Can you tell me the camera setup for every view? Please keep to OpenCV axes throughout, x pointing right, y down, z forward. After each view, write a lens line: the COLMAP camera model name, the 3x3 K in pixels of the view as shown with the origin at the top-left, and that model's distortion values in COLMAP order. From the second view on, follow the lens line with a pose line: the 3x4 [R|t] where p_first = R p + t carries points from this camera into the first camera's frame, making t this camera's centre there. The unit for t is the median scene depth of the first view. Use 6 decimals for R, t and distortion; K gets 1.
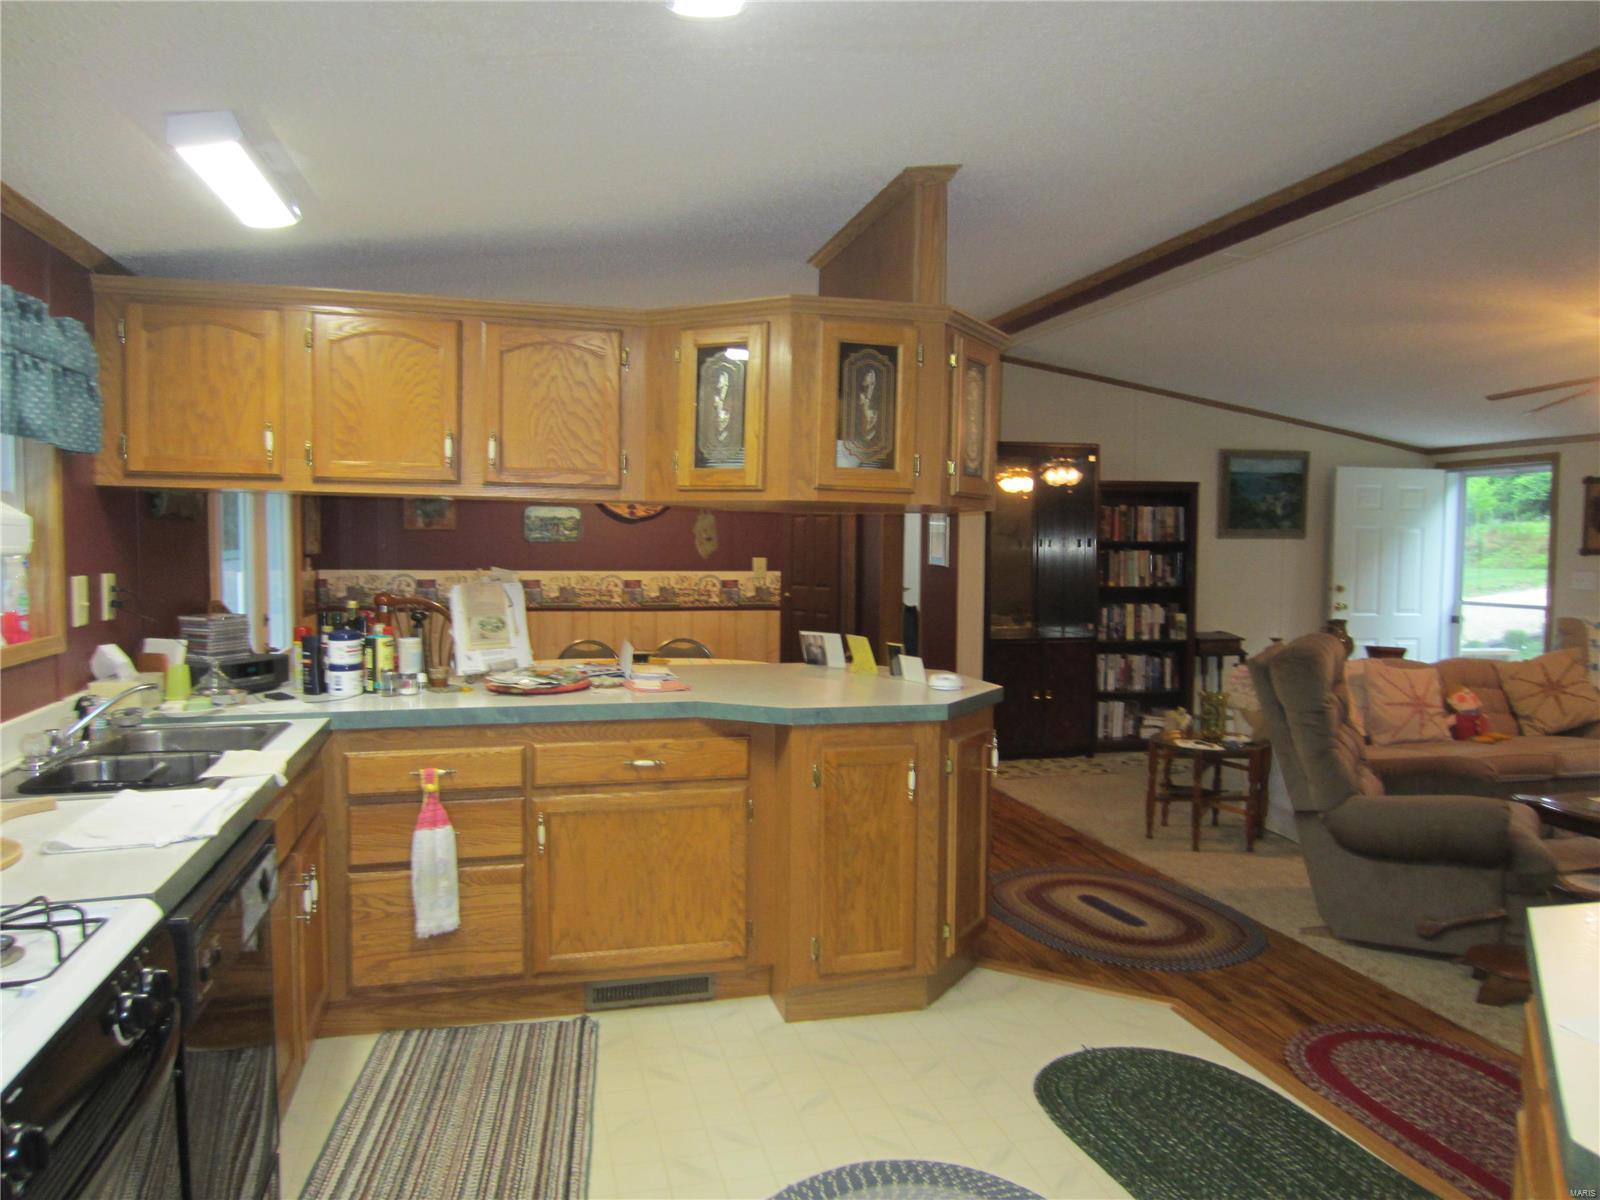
lens RADIAL K [[1153.1, 0, 806.2], [0, 1153.1, 597.2], [0, 0, 1]] dist [-0.024292, 0.009949]
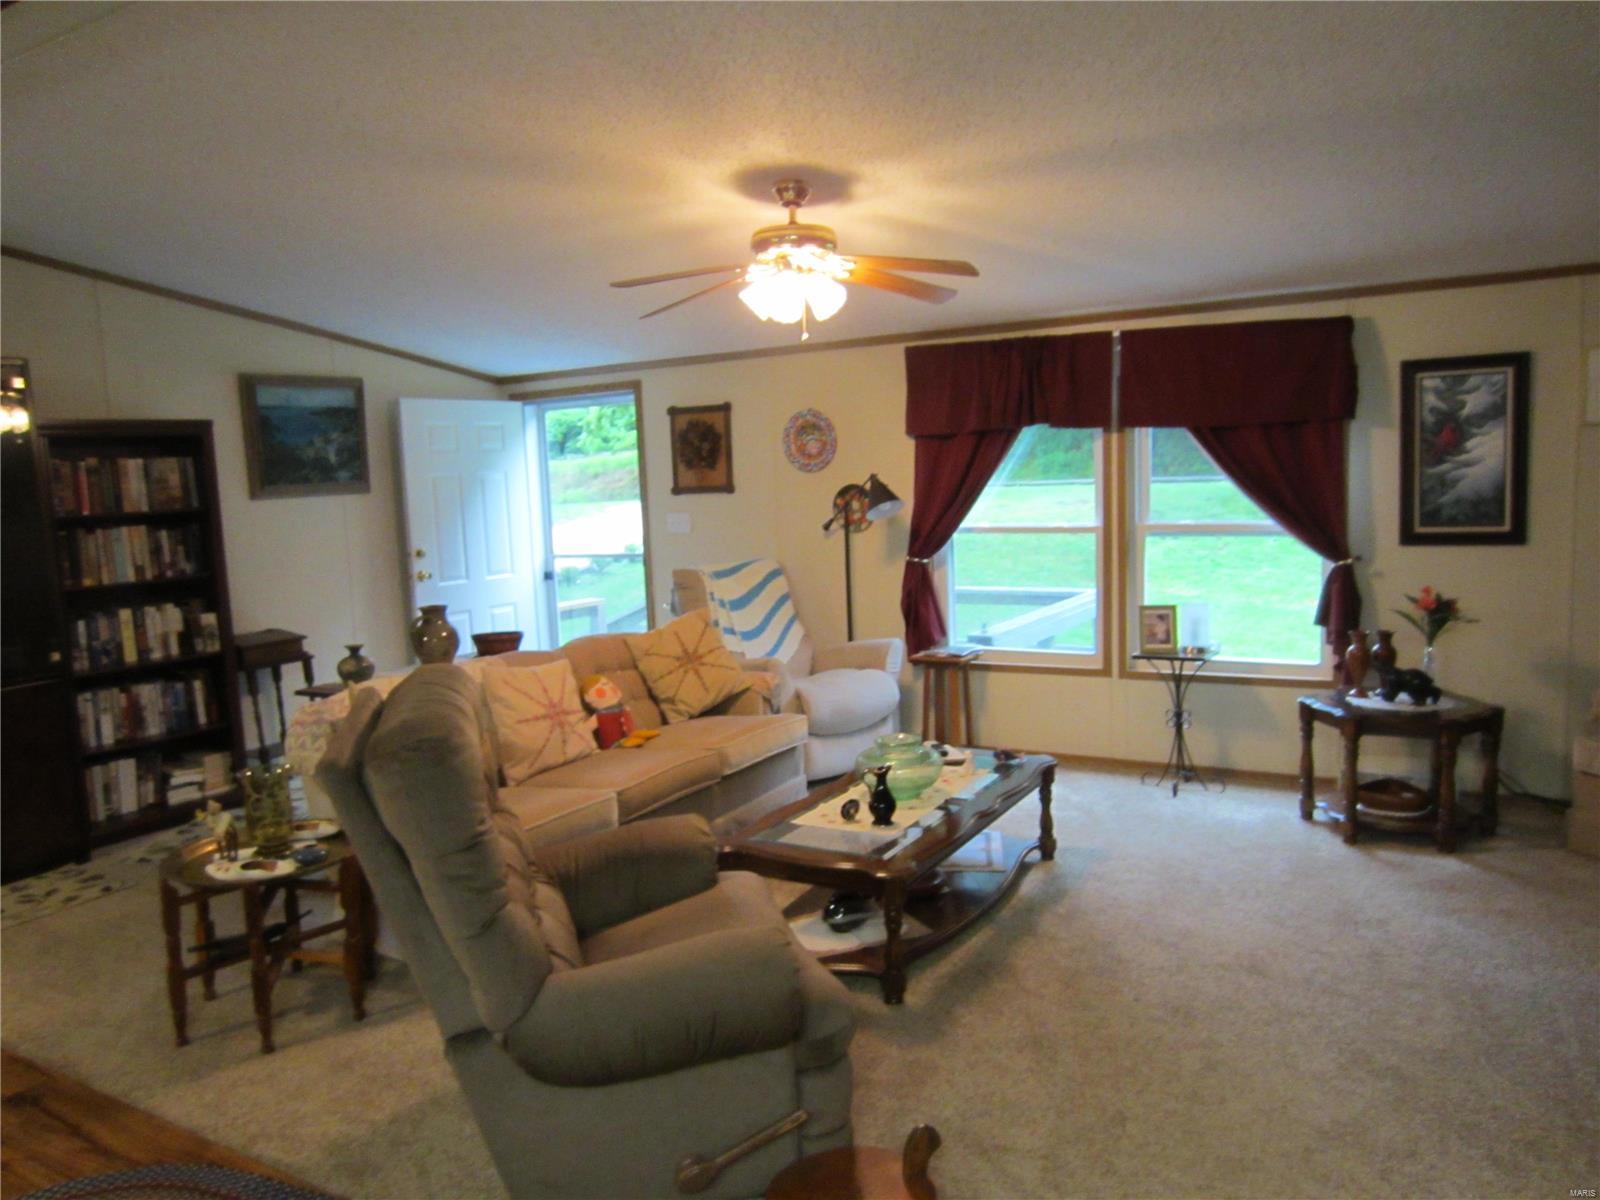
lens RADIAL K [[1153.1, 0, 806.2], [0, 1153.1, 597.2], [0, 0, 1]] dist [-0.024292, 0.009949]
pose [[0.707568, -0.119725, 0.696429, 0.104414], [0.086479, 0.992806, 0.082813, -0.021511], [-0.701334, 0.001631, 0.712831, 0.266016]]
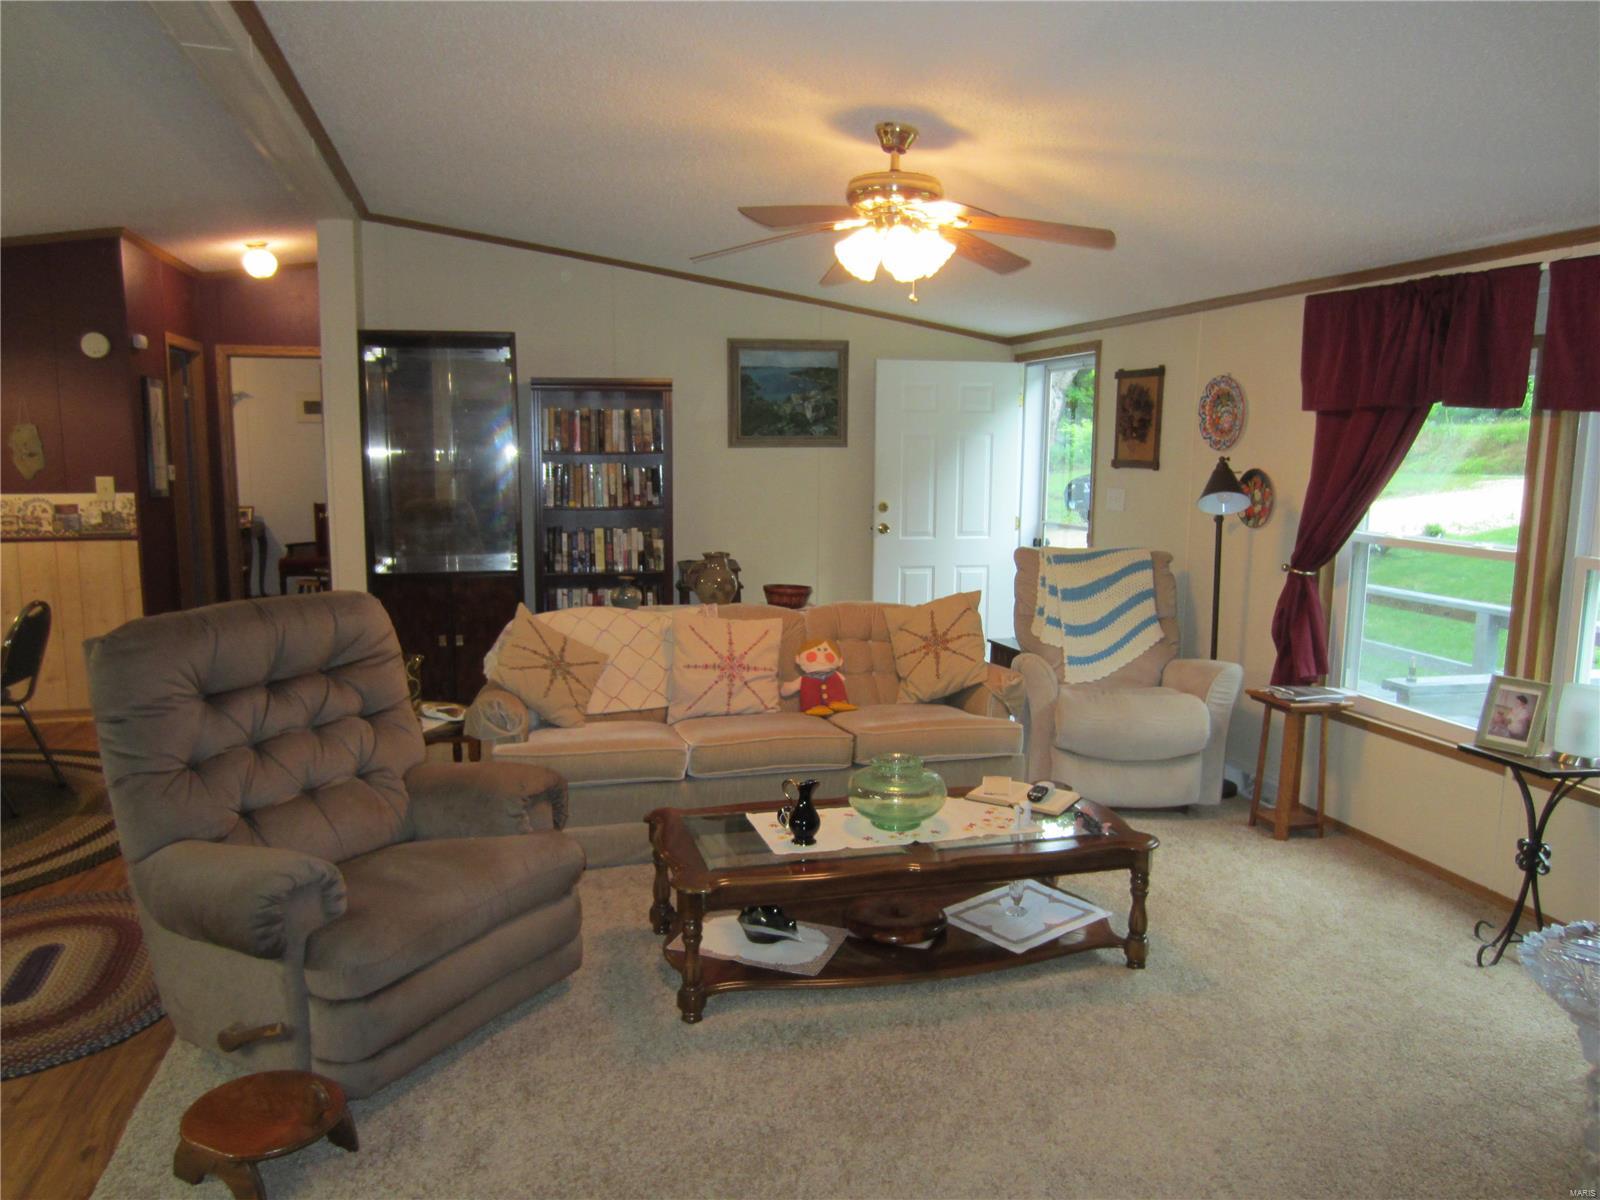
lens RADIAL K [[1153.1, 0, 806.2], [0, 1153.1, 597.2], [0, 0, 1]] dist [-0.024292, 0.009949]
pose [[0.999953, -0.005781, 0.007792, 0.430395], [0.005094, 0.996328, 0.085467, -0.014952], [-0.008258, -0.085424, 0.996311, 0.167041]]
